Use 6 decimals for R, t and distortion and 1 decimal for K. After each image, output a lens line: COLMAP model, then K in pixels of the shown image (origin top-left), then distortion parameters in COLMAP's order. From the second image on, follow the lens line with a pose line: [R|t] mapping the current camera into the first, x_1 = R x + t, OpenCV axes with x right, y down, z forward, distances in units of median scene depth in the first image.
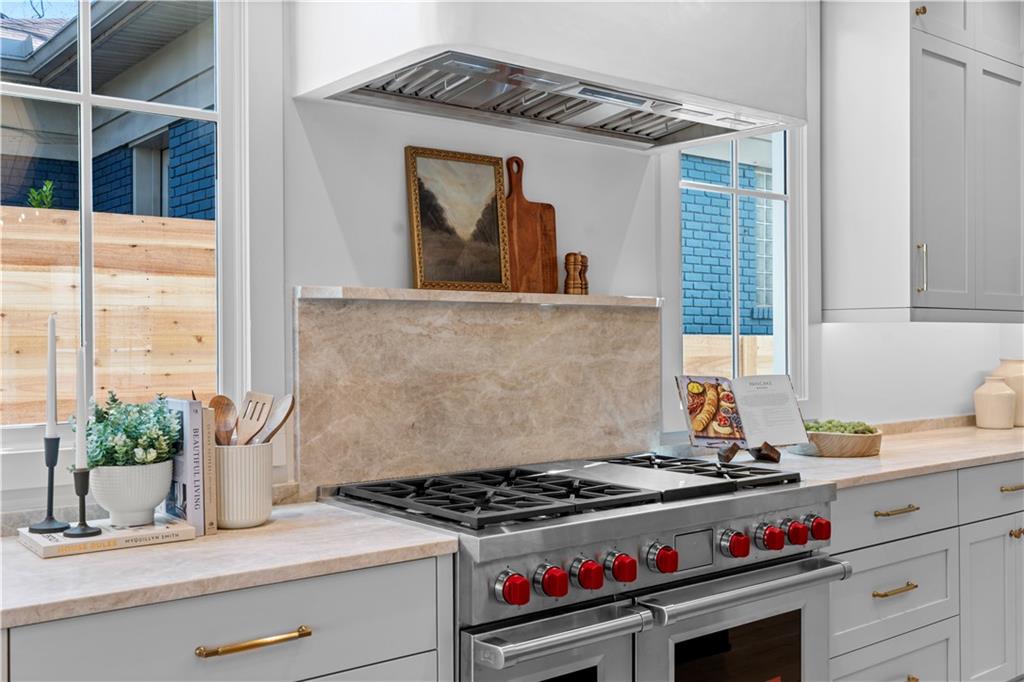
lens RADIAL K [[1019.8, 0, 512.4], [0, 1019.8, 336.8], [0, 0, 1]] dist [-0.020734, 0.000000]
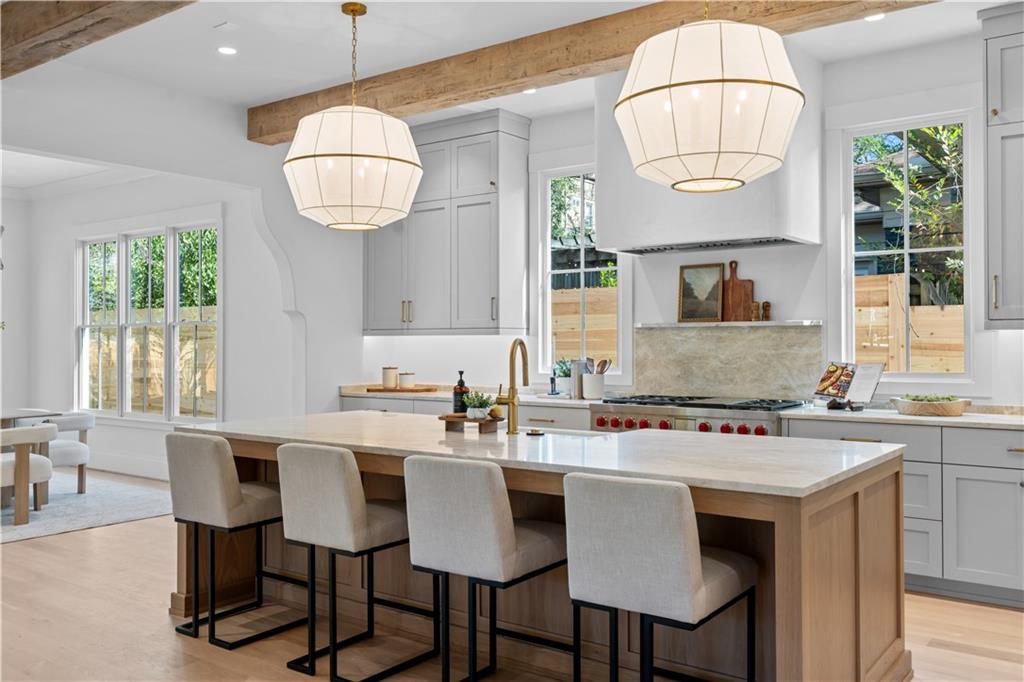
lens RADIAL K [[873.5, 0, 512.6], [0, 873.5, 336.2], [0, 0, 1]] dist [-0.000621, -0.005669]
pose [[0.249073, -0.010193, -0.968431, 1.758306], [-0.002460, 0.999935, -0.011158, 0.012254], [0.968482, 0.005161, 0.249032, 0.049417]]
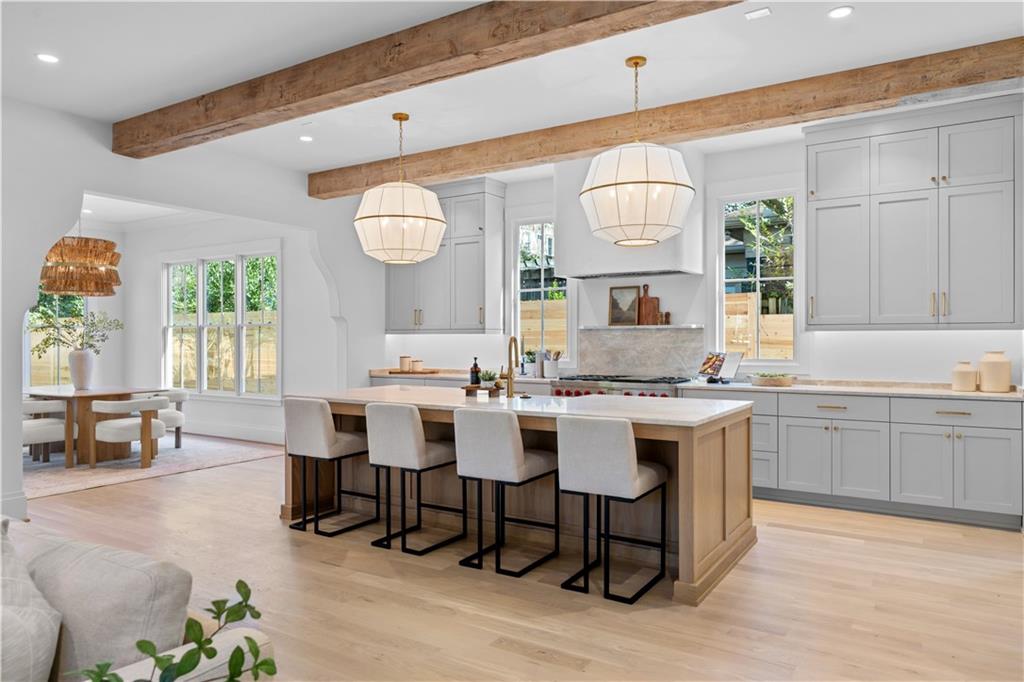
lens RADIAL K [[681.9, 0, 515.5], [0, 681.9, 344.8], [0, 0, 1]] dist [-0.012130, -0.002202]
pose [[0.320417, 0.004831, -0.947264, 2.003808], [-0.003244, 0.999987, 0.004002, 0.014087], [0.947271, 0.001791, 0.320428, -0.124562]]
